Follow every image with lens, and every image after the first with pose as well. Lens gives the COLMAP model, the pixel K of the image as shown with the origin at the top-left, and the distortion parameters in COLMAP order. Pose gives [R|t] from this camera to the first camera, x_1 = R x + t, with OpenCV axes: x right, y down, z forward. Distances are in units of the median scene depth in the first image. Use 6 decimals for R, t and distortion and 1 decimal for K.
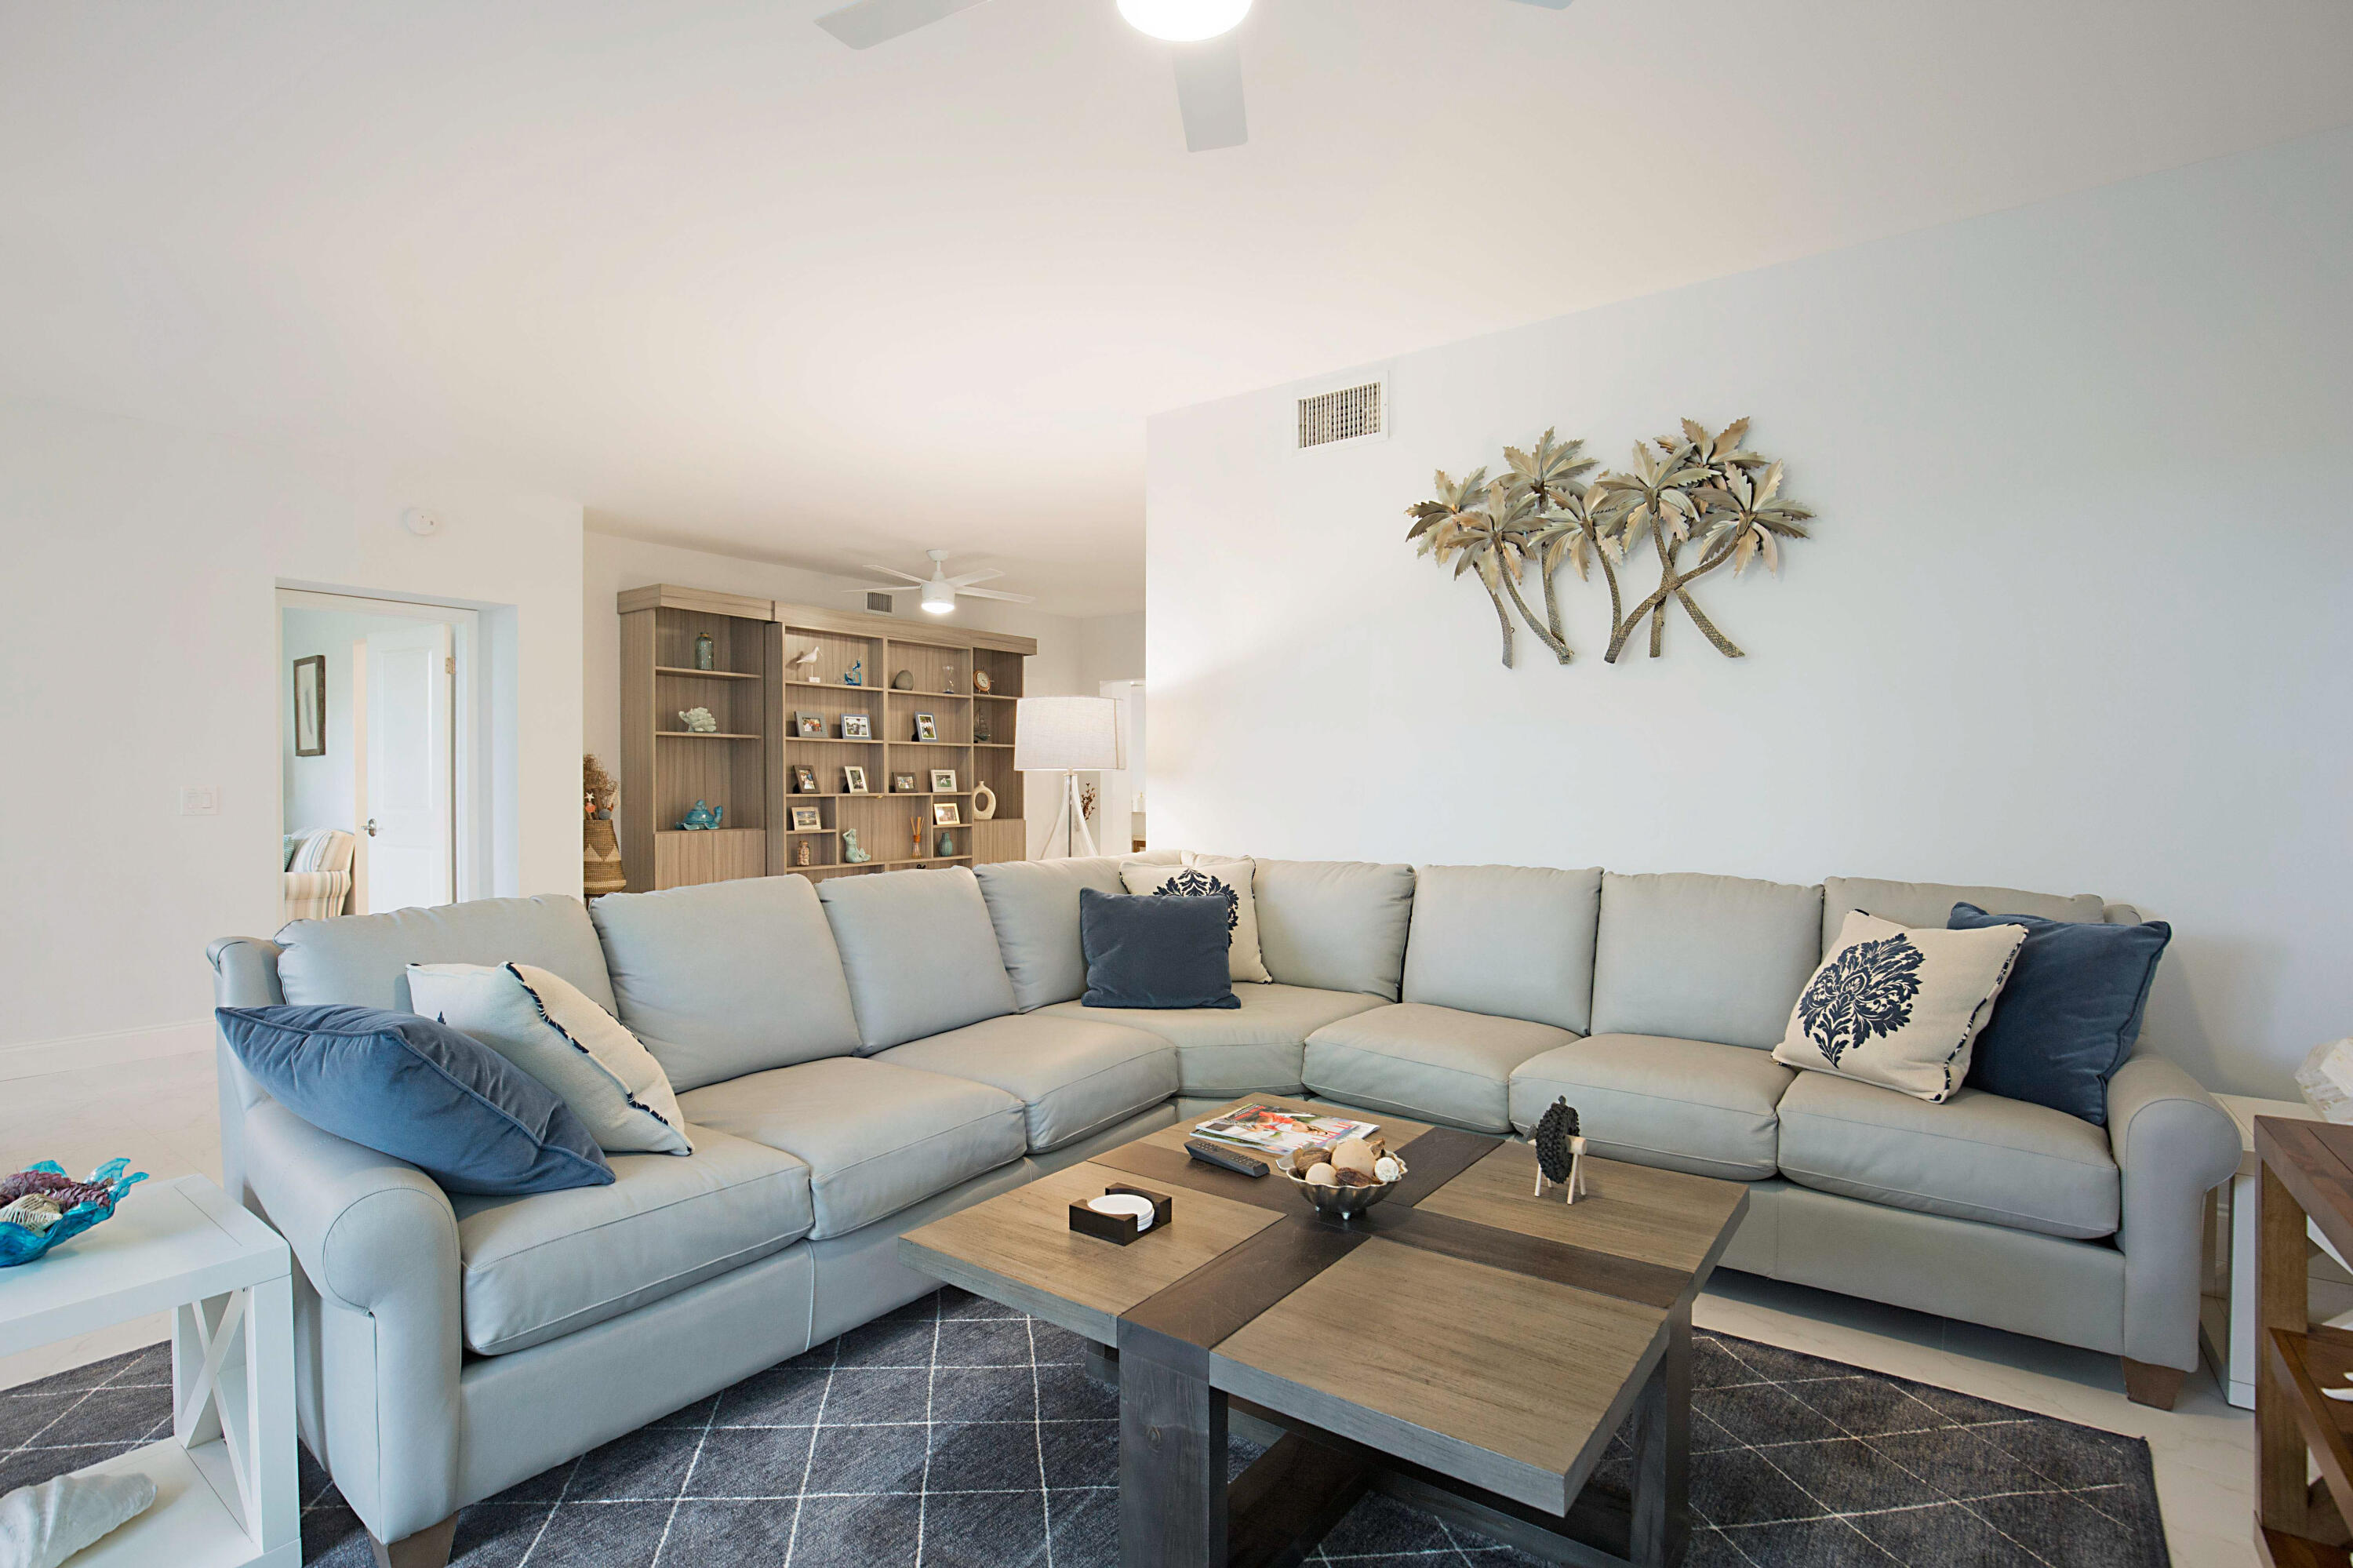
lens RADIAL K [[1120.2, 0, 1181.7], [0, 1120.2, 780.1], [0, 0, 1]] dist [-0.007310, 0.000296]
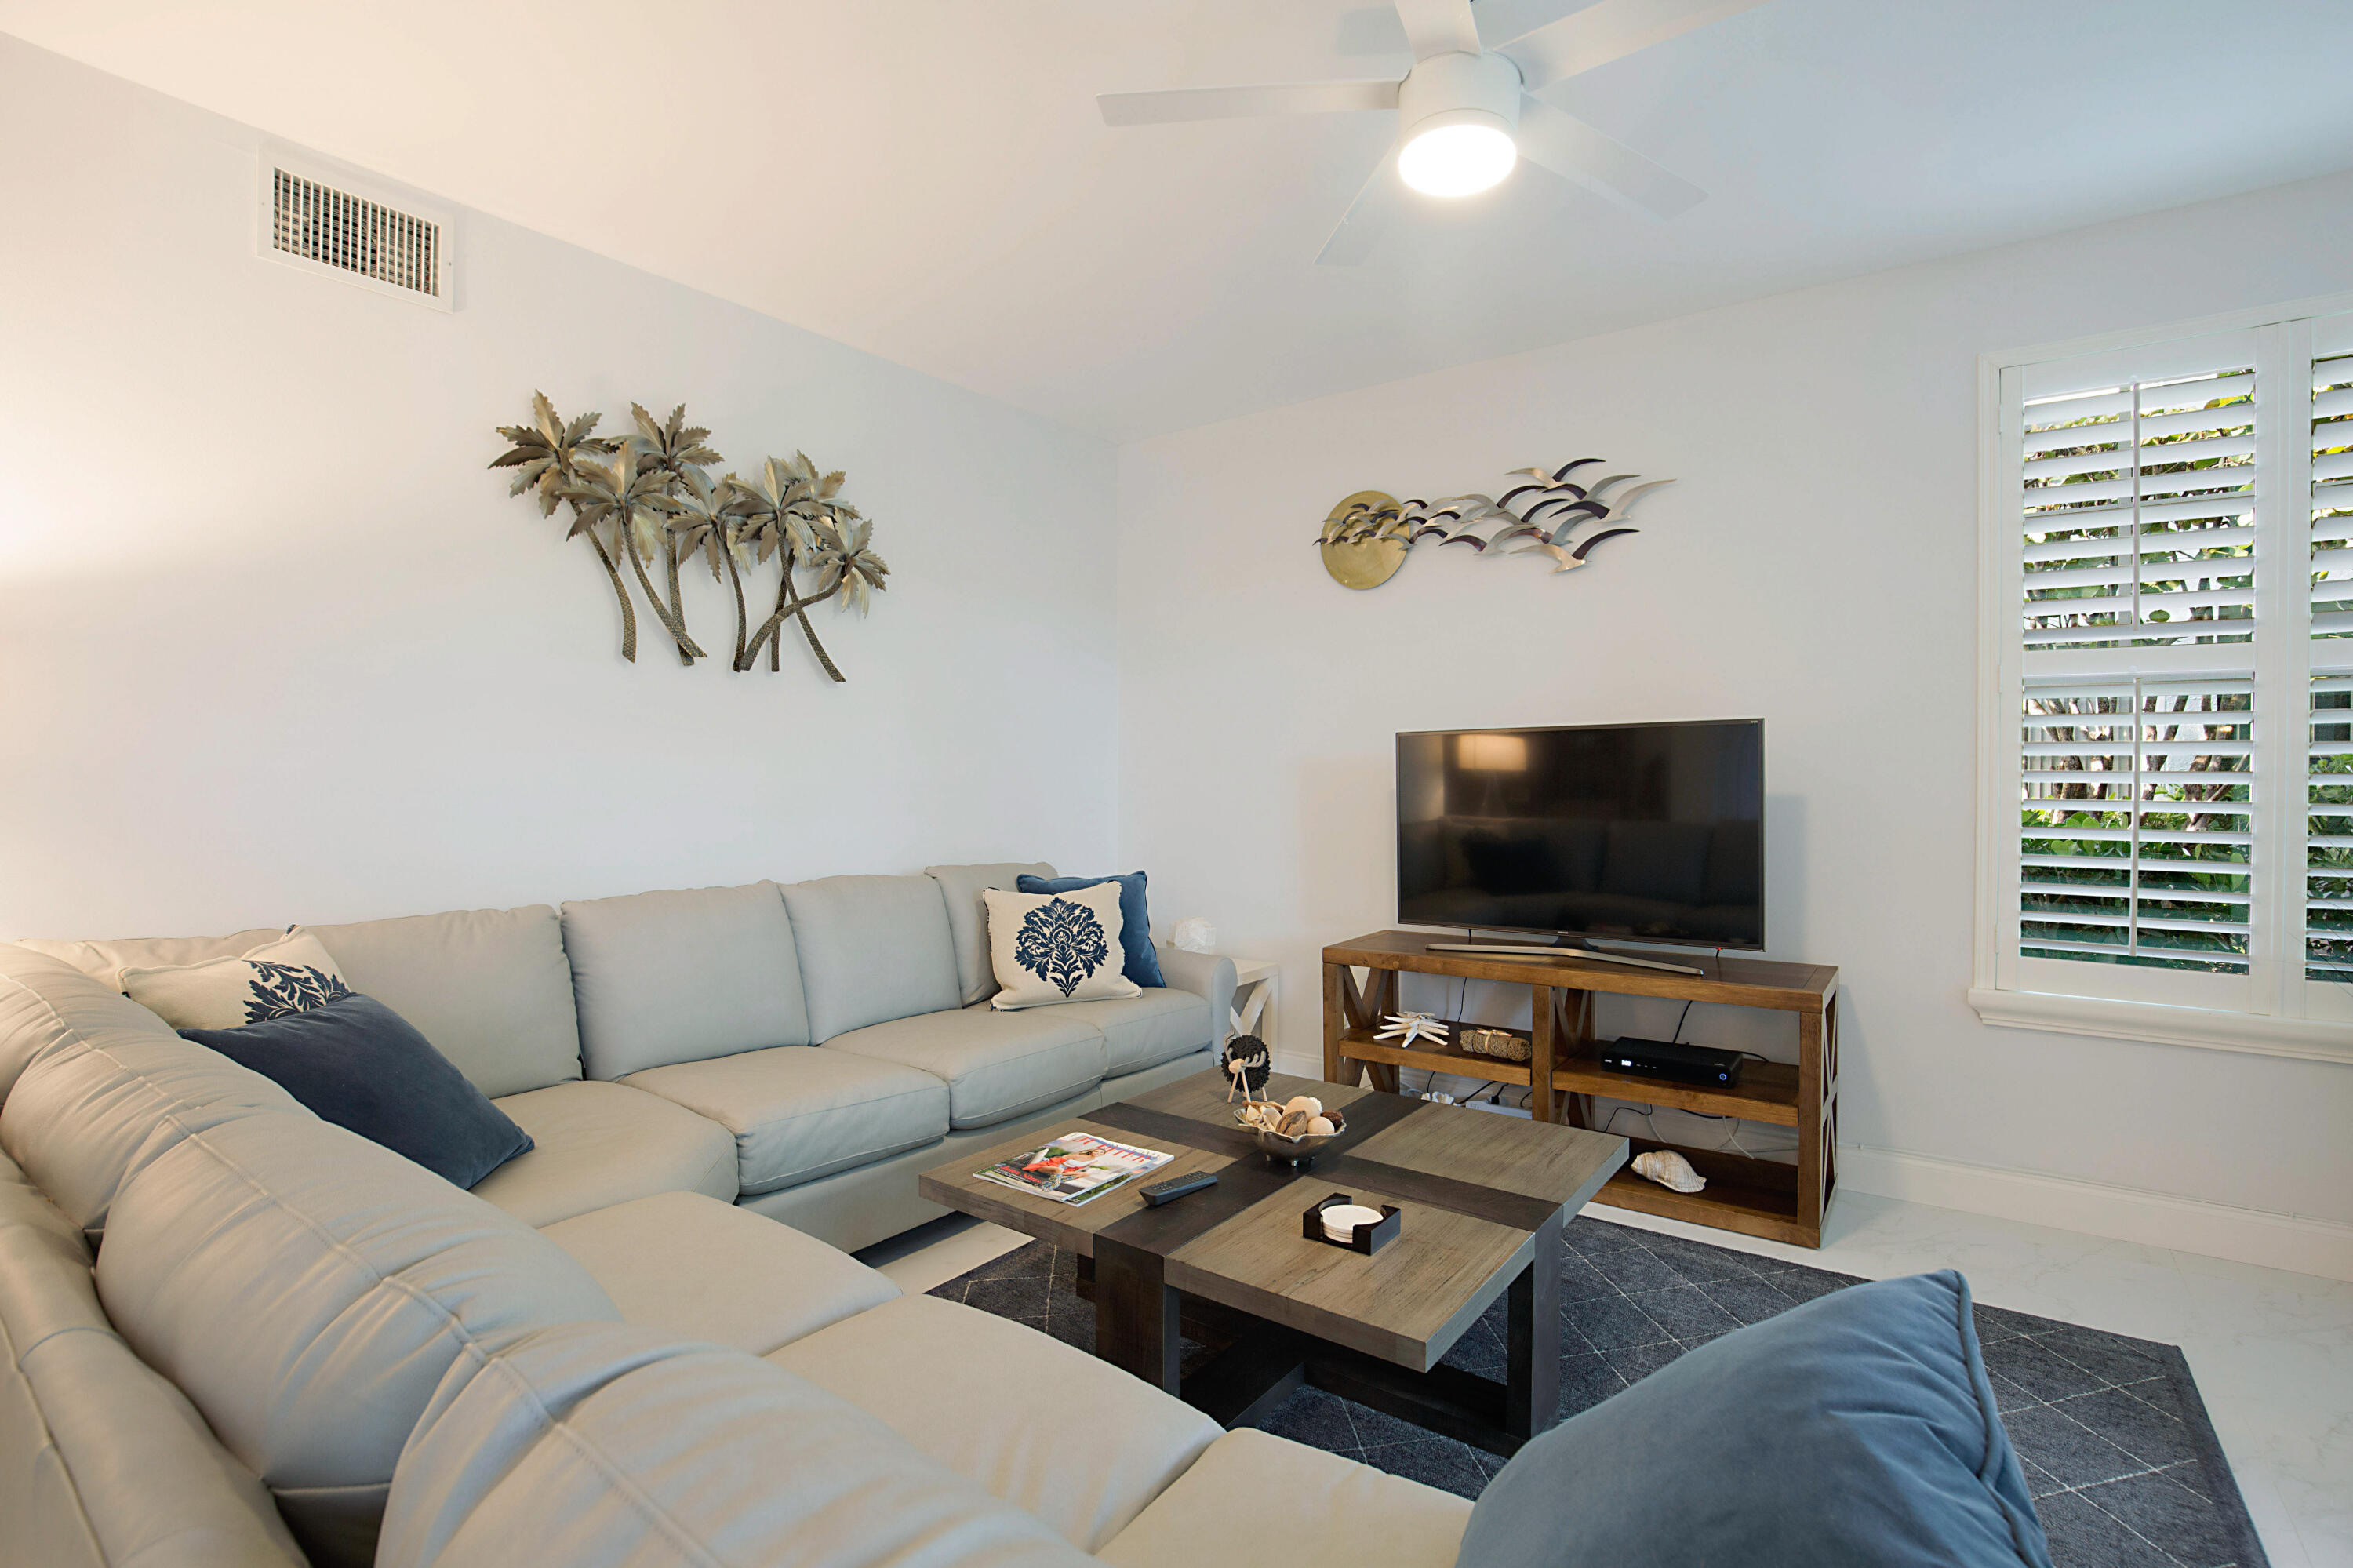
lens RADIAL K [[1092.9, 0, 1170.3], [0, 1092.9, 784.9], [0, 0, 1]] dist [-0.024865, 0.003850]
pose [[0.020149, -0.007092, 0.999772, -0.604847], [-0.004071, 0.999966, 0.007175, -0.015381], [-0.999789, -0.004215, 0.020119, 0.650698]]
